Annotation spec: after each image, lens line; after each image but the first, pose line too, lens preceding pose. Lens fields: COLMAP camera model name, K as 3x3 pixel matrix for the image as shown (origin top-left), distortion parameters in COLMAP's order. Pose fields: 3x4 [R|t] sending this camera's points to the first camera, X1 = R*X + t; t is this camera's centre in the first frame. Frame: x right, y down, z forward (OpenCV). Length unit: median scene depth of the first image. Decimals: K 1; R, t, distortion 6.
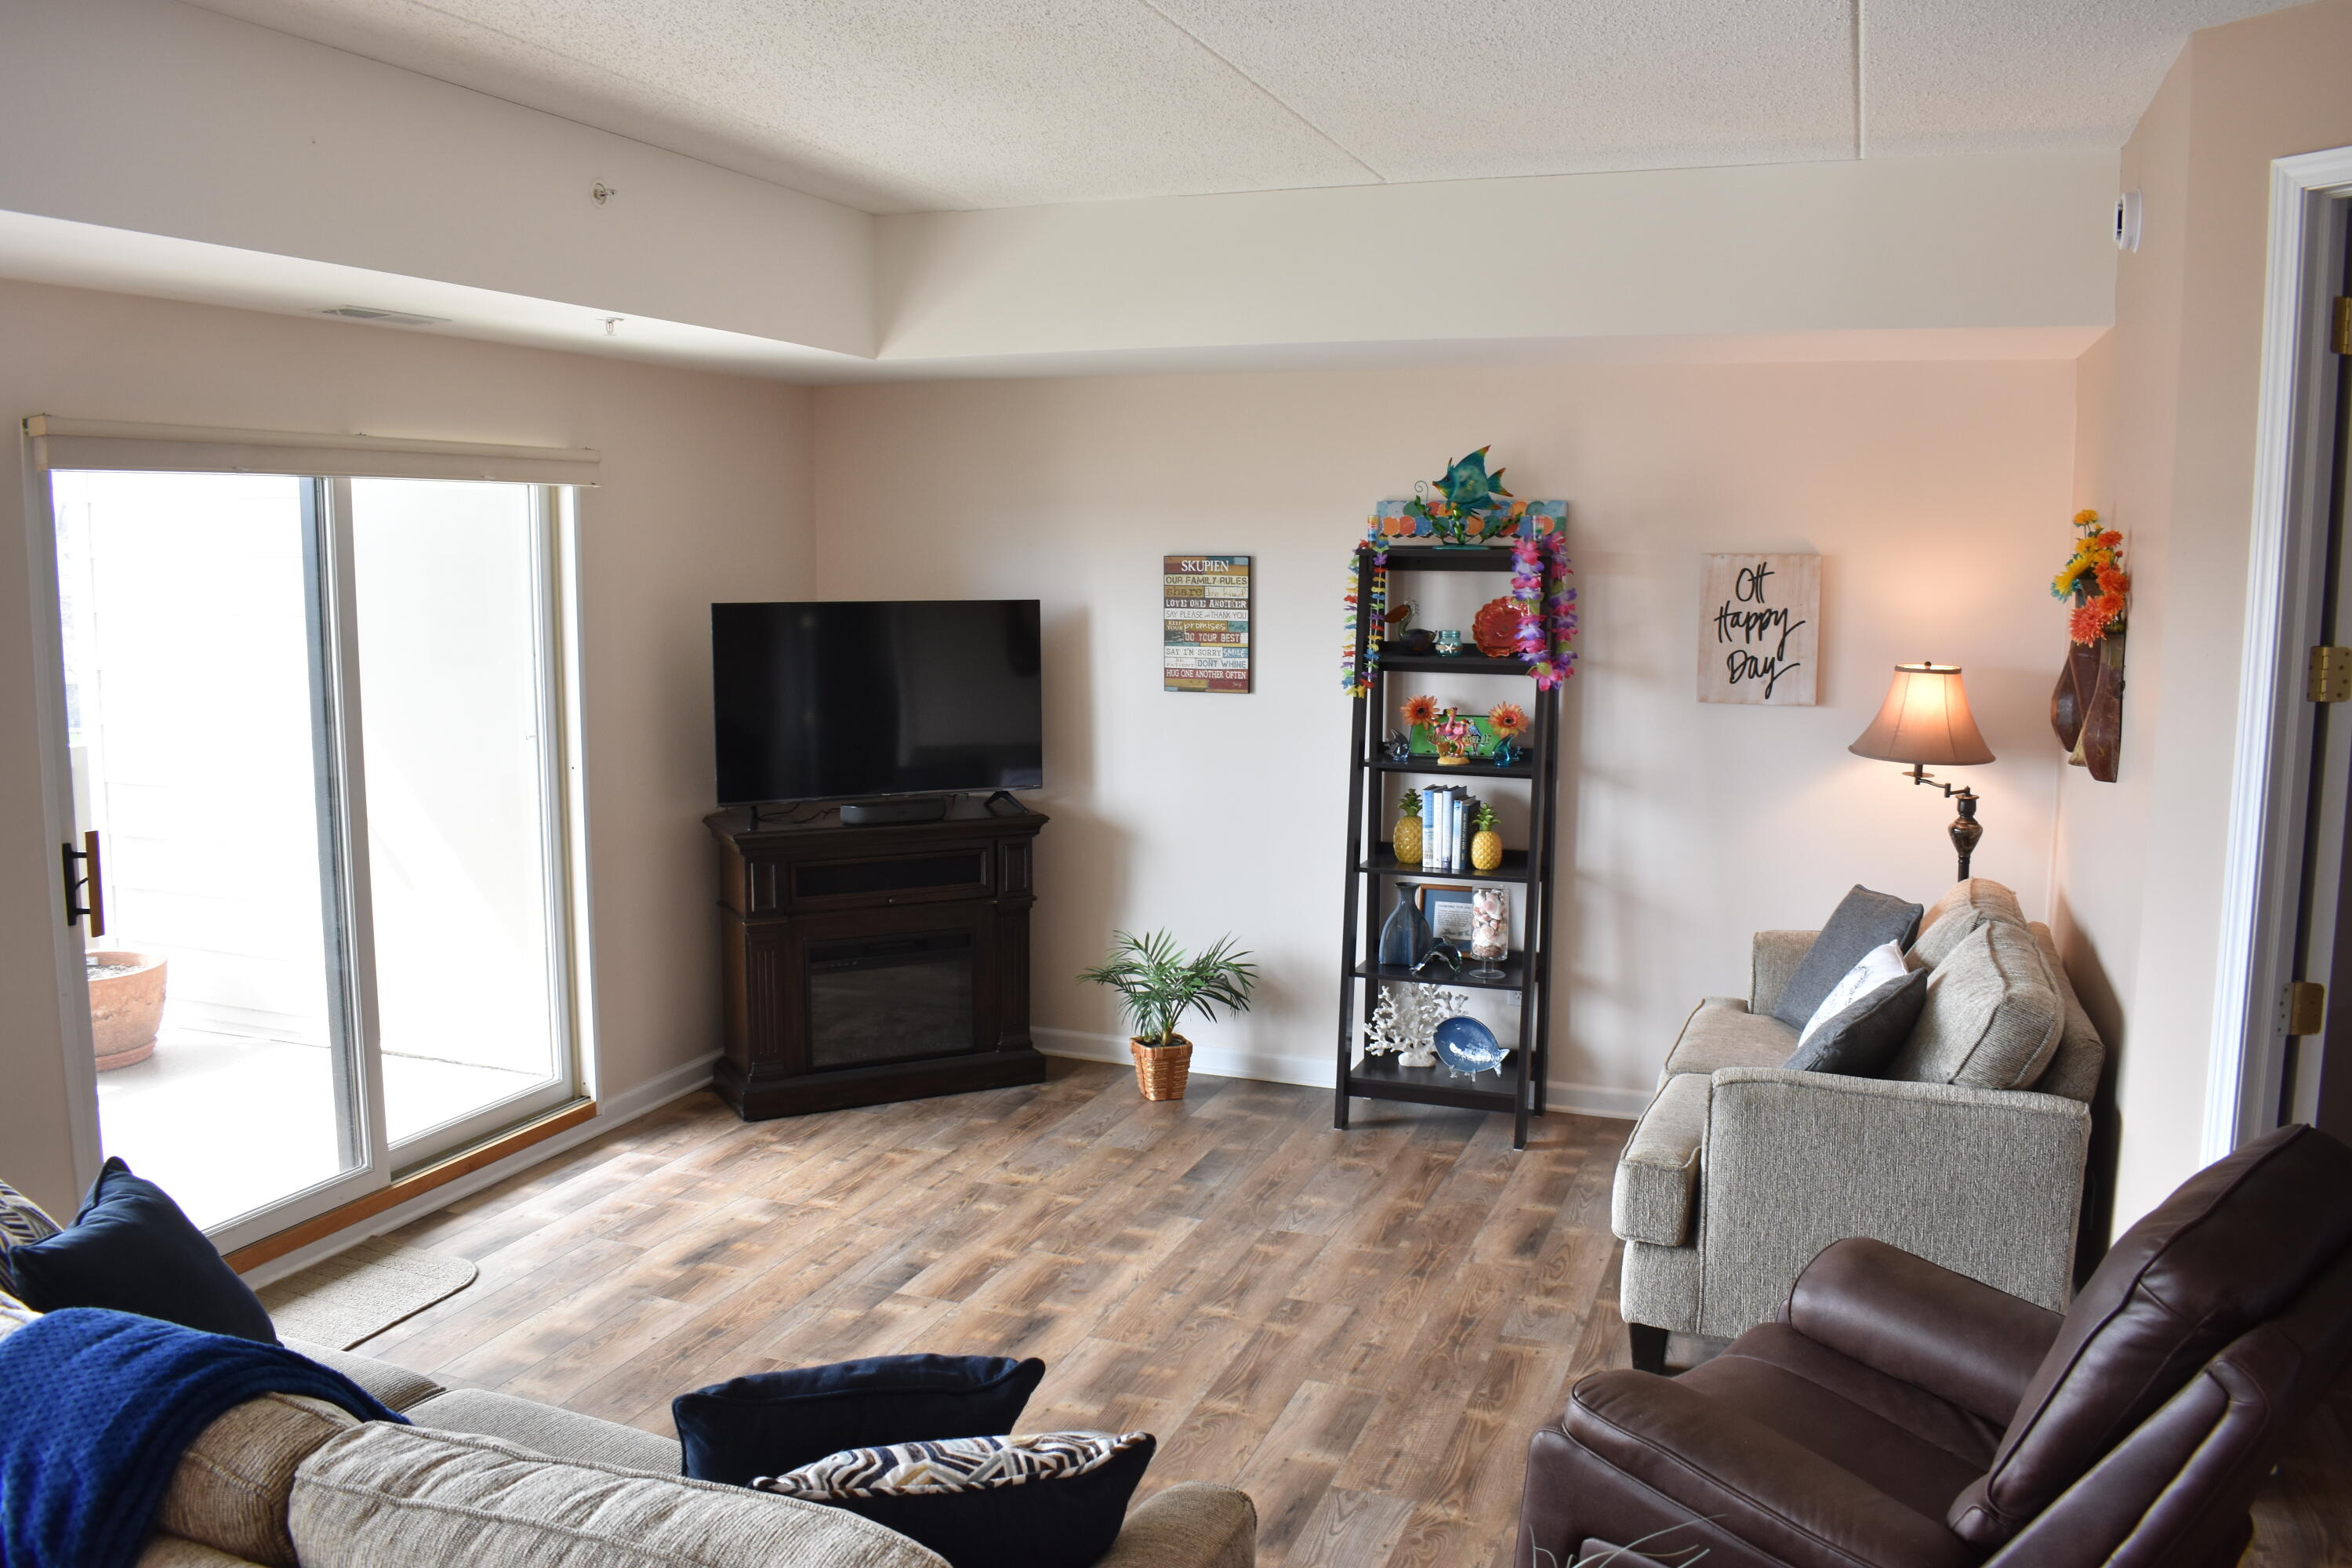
lens RADIAL K [[1844.9, 0, 1178.5], [0, 1844.9, 785.6], [0, 0, 1]] dist [-0.093334, 0.010525]
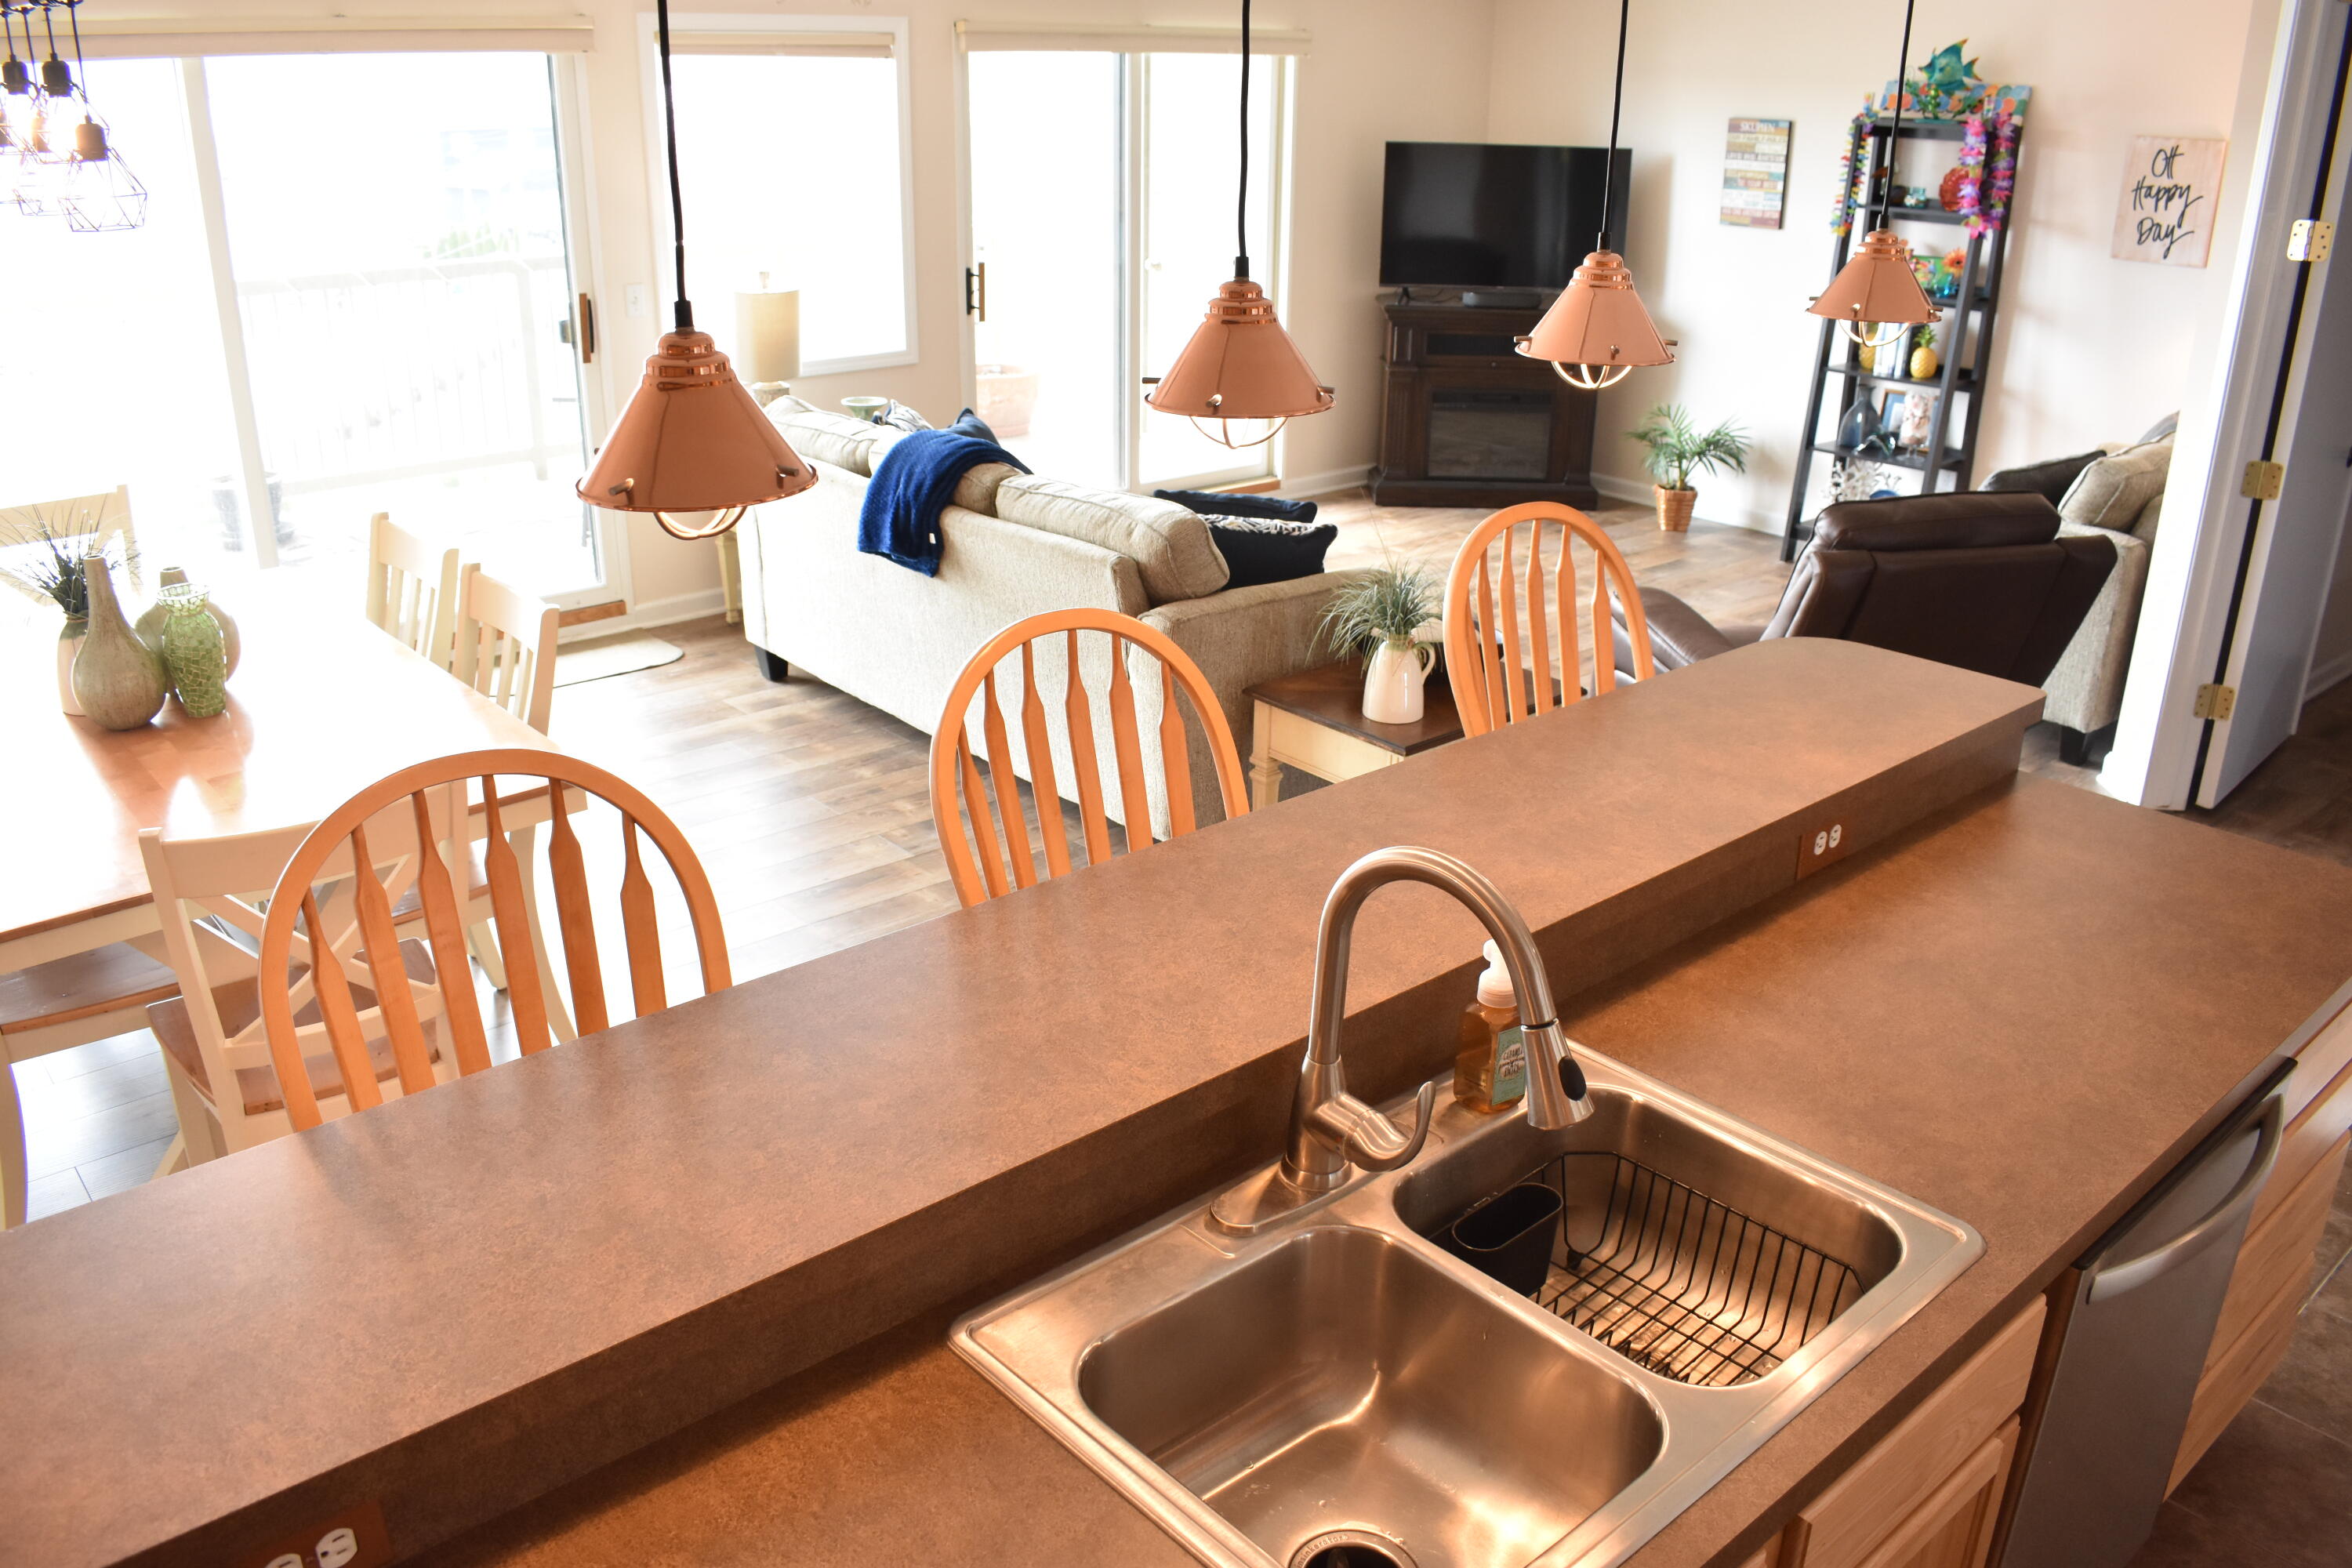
lens RADIAL K [[1844.9, 0, 1177.5], [0, 1844.9, 788.1], [0, 0, 1]] dist [-0.093334, 0.010525]
pose [[0.883821, 0.178832, -0.432296, 0.307401], [-0.069725, 0.964087, 0.256273, 0.034479], [0.462601, -0.196357, 0.864549, -0.407363]]
